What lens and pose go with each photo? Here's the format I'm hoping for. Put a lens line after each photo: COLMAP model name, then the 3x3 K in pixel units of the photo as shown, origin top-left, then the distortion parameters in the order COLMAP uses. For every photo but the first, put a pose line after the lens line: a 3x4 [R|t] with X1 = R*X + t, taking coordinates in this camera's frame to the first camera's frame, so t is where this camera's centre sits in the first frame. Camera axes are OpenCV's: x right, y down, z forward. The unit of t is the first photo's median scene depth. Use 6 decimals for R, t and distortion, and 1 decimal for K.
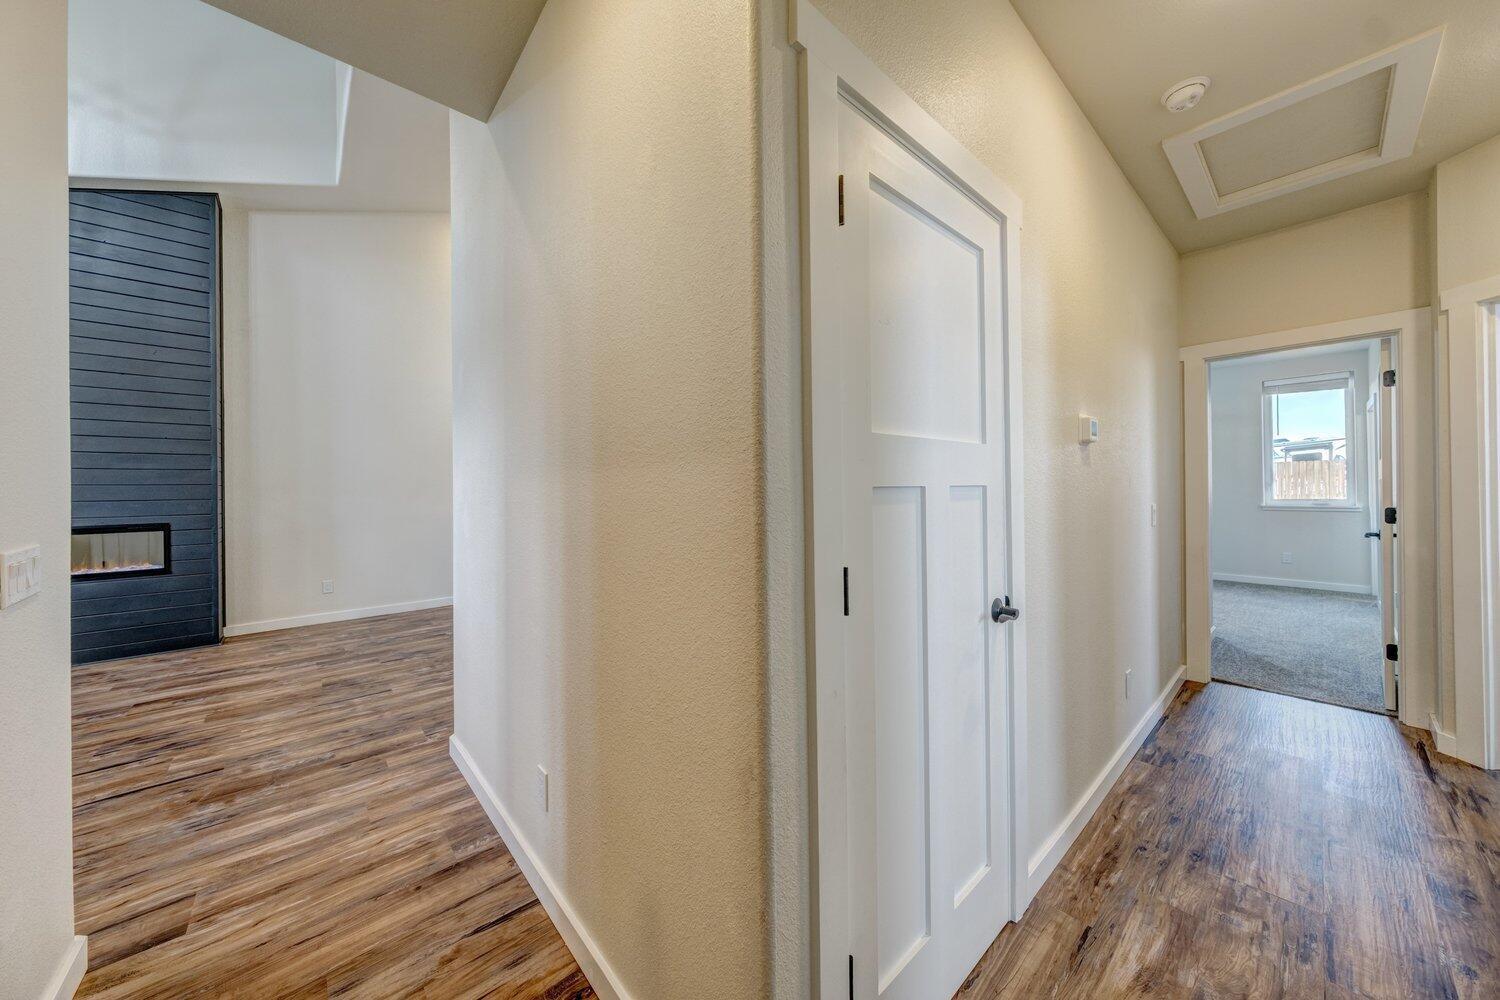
lens RADIAL K [[512.4, 0, 751.3], [0, 512.4, 487.9], [0, 0, 1]] dist [0.000049, 0.001731]
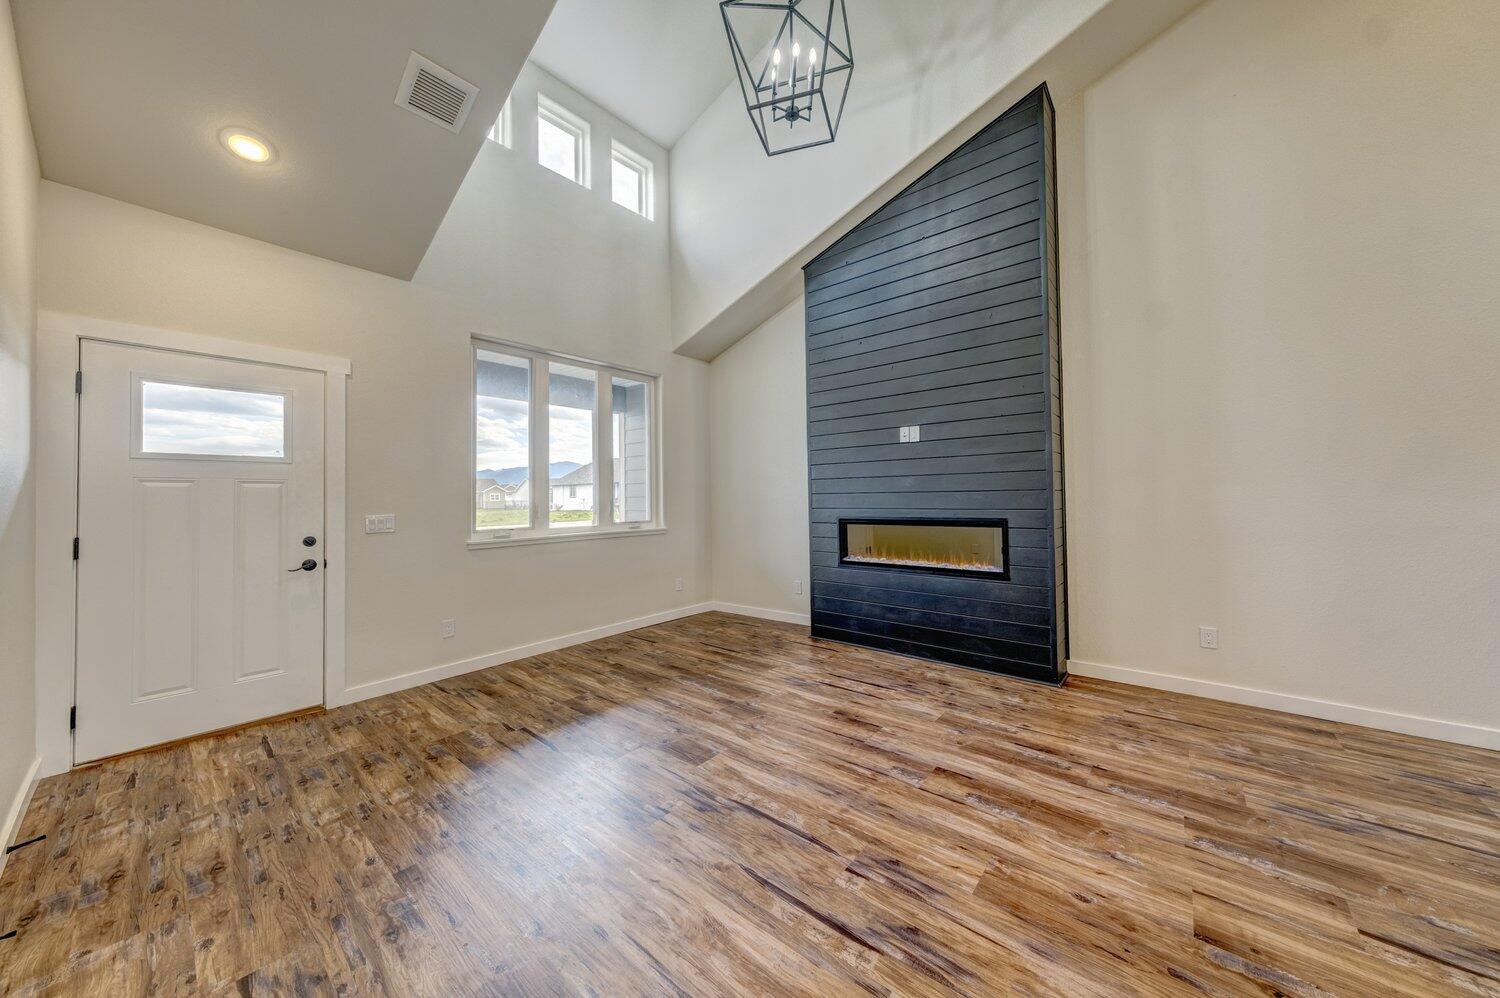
lens RADIAL K [[512.4, 0, 751.3], [0, 512.4, 486.9], [0, 0, 1]] dist [0.000049, 0.001731]
pose [[0.146799, -0.009557, -0.989120, -0.547413], [0.016614, 0.999836, -0.007195, 0.024553], [0.989027, -0.015377, 0.146933, 0.682224]]
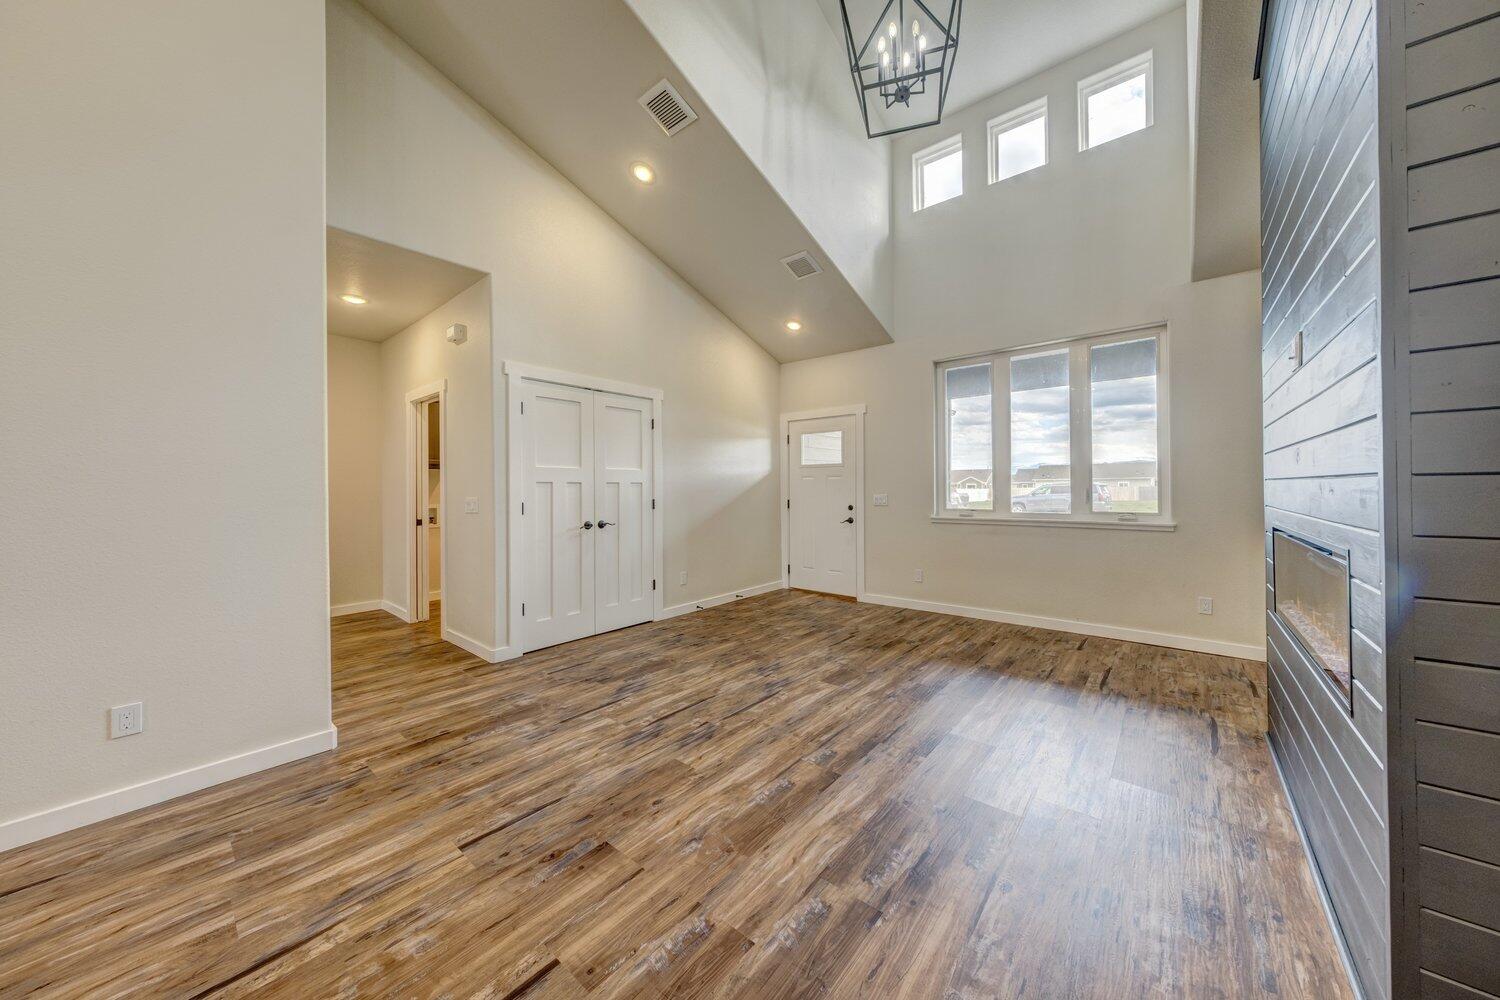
lens RADIAL K [[512.4, 0, 751.3], [0, 512.4, 487.9], [0, 0, 1]] dist [0.000049, 0.001731]
pose [[-0.989257, 0.018827, -0.144970, -1.056321], [0.019672, 0.999797, -0.004397, 0.039463], [0.144857, -0.007202, -0.989426, 1.780872]]
